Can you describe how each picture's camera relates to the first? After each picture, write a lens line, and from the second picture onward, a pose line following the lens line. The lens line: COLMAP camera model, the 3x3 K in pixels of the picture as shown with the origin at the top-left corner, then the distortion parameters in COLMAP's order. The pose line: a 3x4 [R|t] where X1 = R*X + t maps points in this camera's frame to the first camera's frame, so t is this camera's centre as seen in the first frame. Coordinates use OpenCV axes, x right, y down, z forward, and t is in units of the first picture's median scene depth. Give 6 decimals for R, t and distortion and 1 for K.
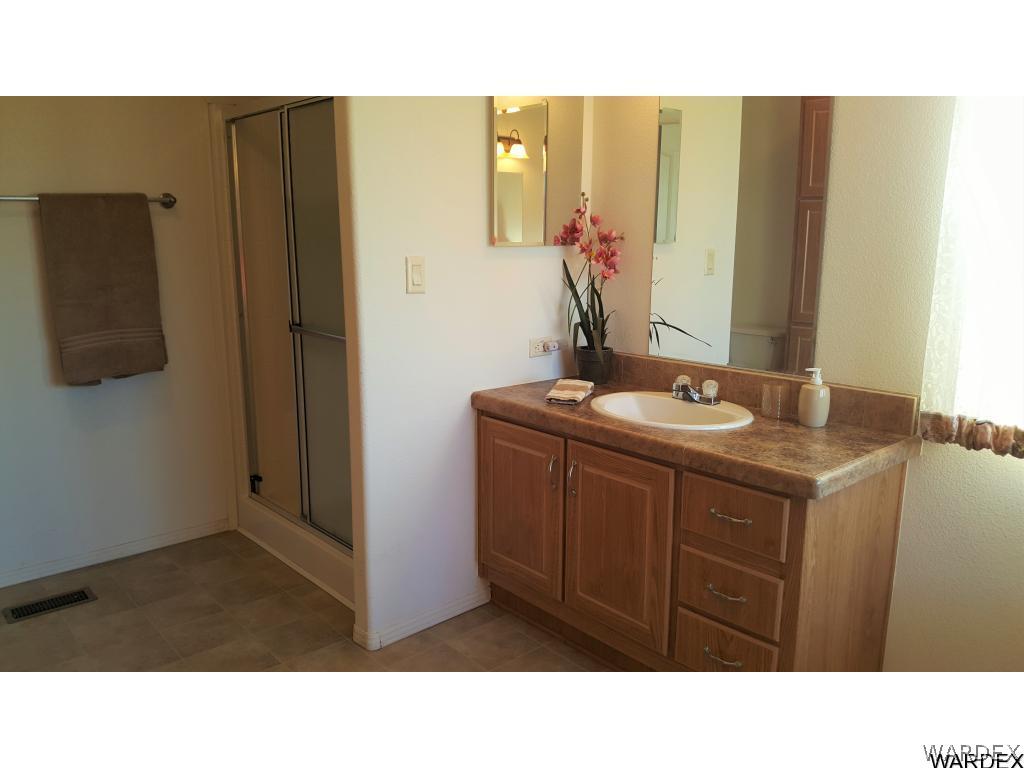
lens RADIAL K [[762.3, 0, 517.3], [0, 762.3, 388.2], [0, 0, 1]] dist [0.171669, -0.322895]
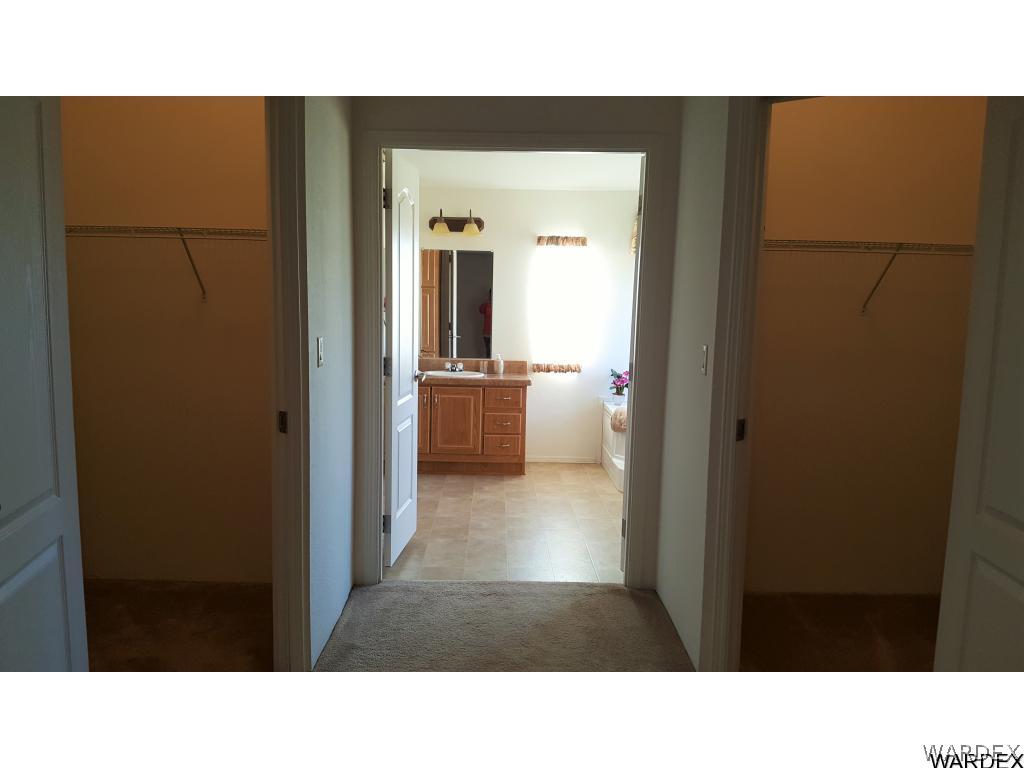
lens RADIAL K [[762.3, 0, 517.3], [0, 762.3, 388.2], [0, 0, 1]] dist [0.171669, -0.322895]
pose [[0.651030, -0.078148, 0.755019, -1.806801], [0.132419, 0.991126, -0.011594, 0.148632], [-0.747413, 0.107527, 0.655601, -0.972982]]
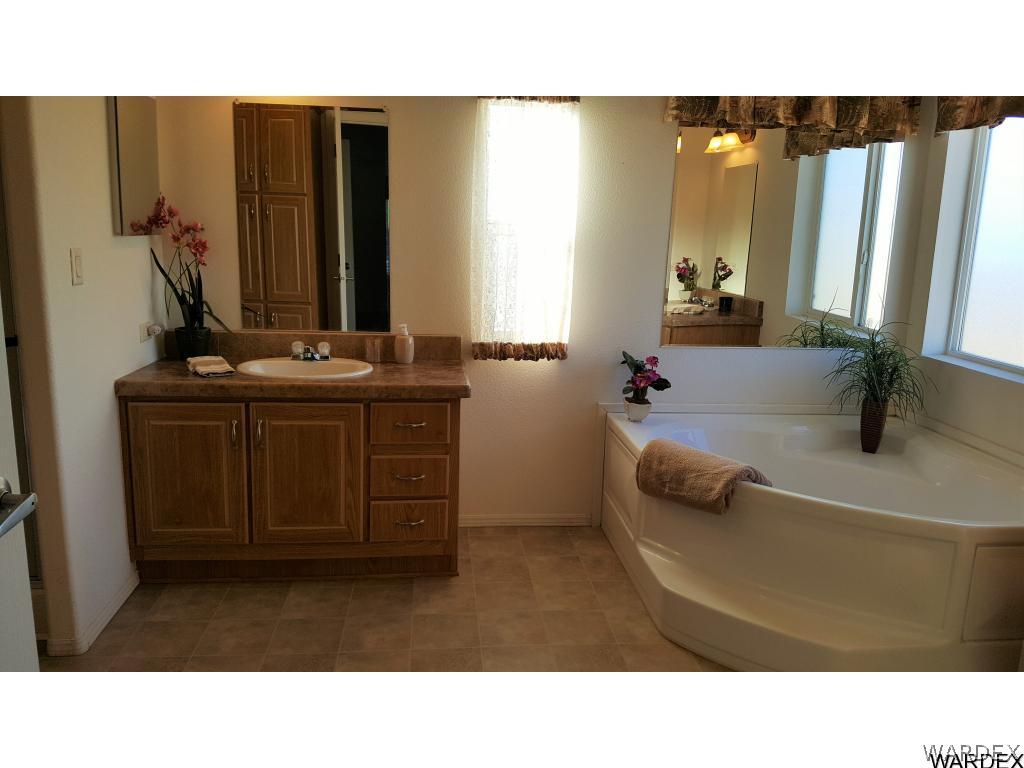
lens RADIAL K [[762.3, 0, 517.3], [0, 762.3, 388.2], [0, 0, 1]] dist [0.171669, -0.322895]
pose [[0.585016, -0.152654, 0.796526, -0.678320], [0.132922, 0.986893, 0.091512, -0.010101], [-0.800055, 0.052340, 0.597639, -0.047078]]
